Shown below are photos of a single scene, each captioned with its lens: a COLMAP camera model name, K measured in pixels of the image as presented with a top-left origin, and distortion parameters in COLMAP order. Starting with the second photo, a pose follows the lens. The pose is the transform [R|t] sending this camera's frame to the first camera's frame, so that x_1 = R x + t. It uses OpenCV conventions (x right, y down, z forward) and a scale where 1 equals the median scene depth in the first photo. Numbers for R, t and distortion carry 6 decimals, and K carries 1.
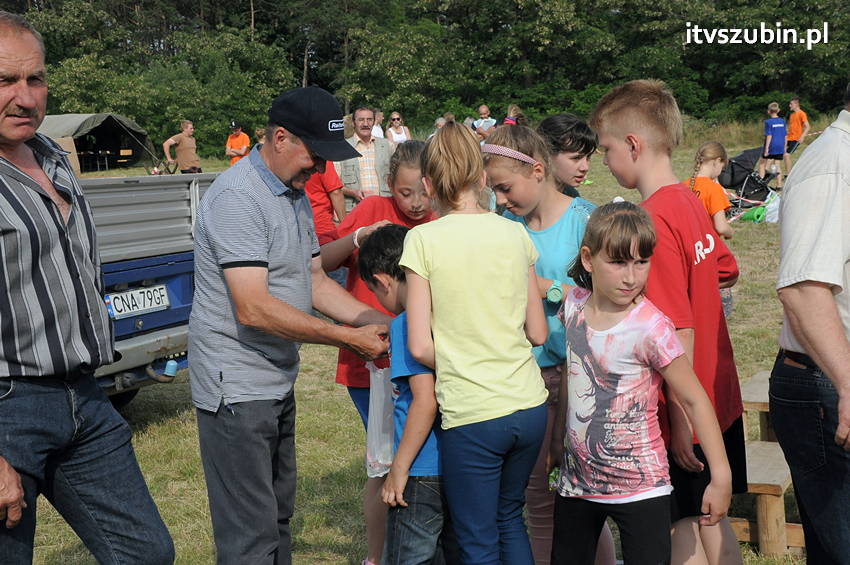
lens RADIAL K [[1387.9, 0, 426.0], [0, 1387.9, 282.4], [0, 0, 1]] dist [0.256548, 0.127102]
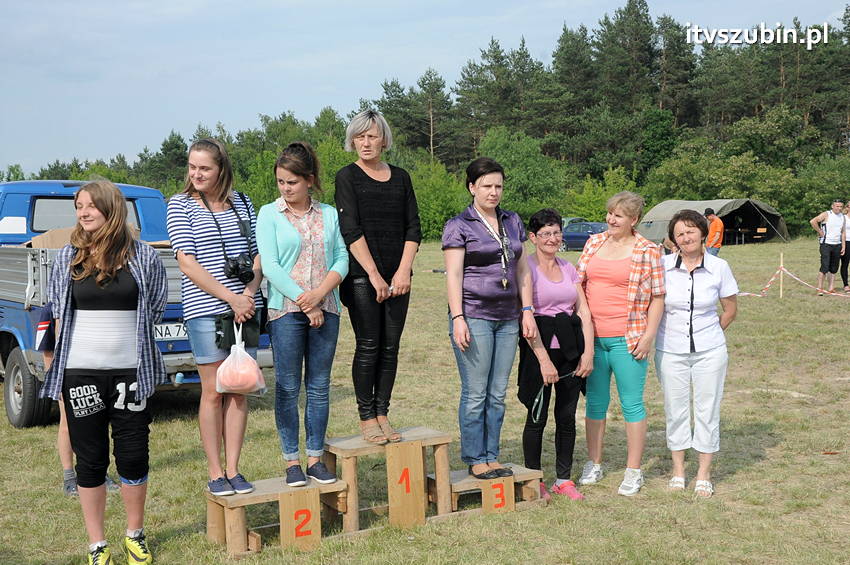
lens RADIAL K [[1118.1, 0, 425.0], [0, 1118.1, 282.5], [0, 0, 1]] dist [0.074890, 0.503297]
pose [[0.827081, 0.060152, -0.558855, 0.107335], [-0.083644, 0.996358, -0.016547, -0.006475], [0.555824, 0.060430, 0.829100, 0.022657]]
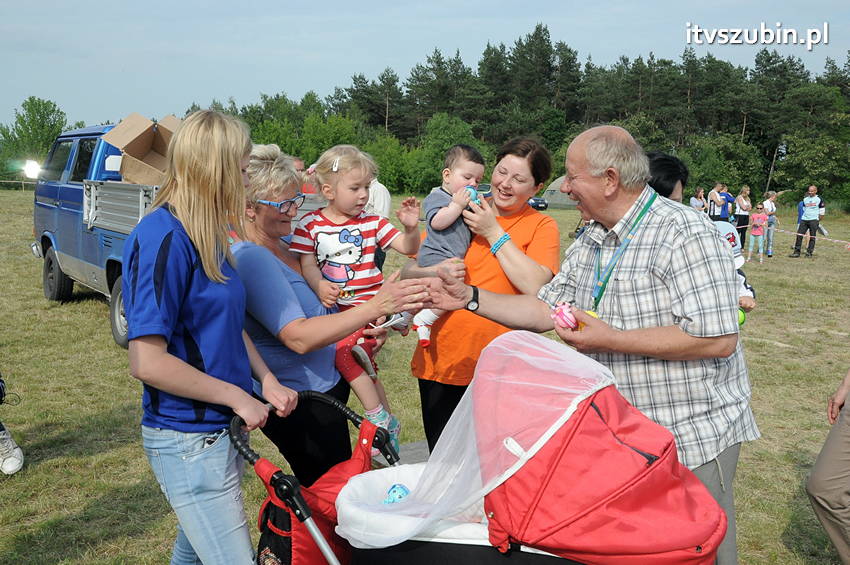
lens RADIAL K [[800.0, 0, 425.1], [0, 800.0, 290.5], [0, 0, 1]] dist [-0.087635, 0.222959]
pose [[0.860183, 0.146003, -0.488639, 0.063550], [-0.136214, 0.989109, 0.055755, -0.005941], [0.491458, 0.018600, 0.870703, 0.044311]]
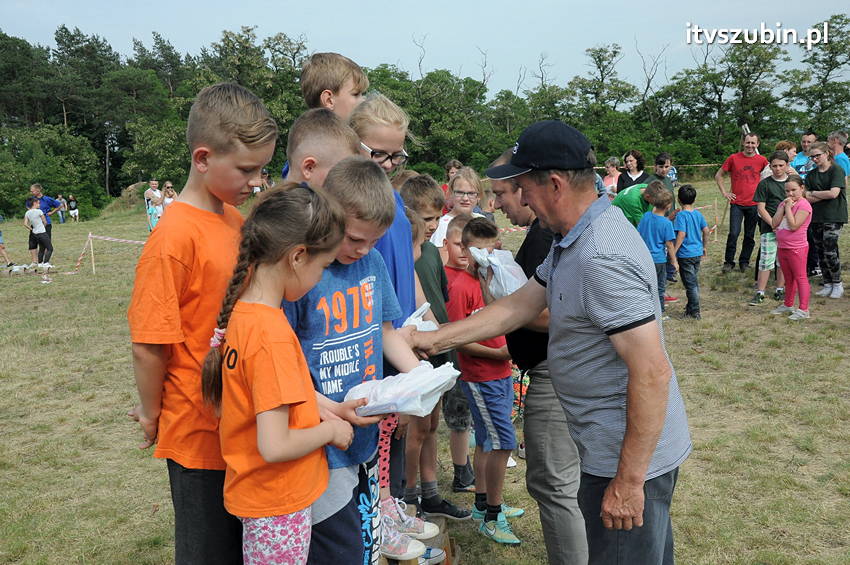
lens RADIAL K [[900.1, 0, 425.0], [0, 900.1, 282.5], [0, 0, 1]] dist [-0.038124, 0.361990]
pose [[0.972625, -0.055235, 0.225719, 0.024789], [0.056098, 0.998422, 0.002596, -0.008798], [-0.225506, 0.010137, 0.974189, 0.065178]]
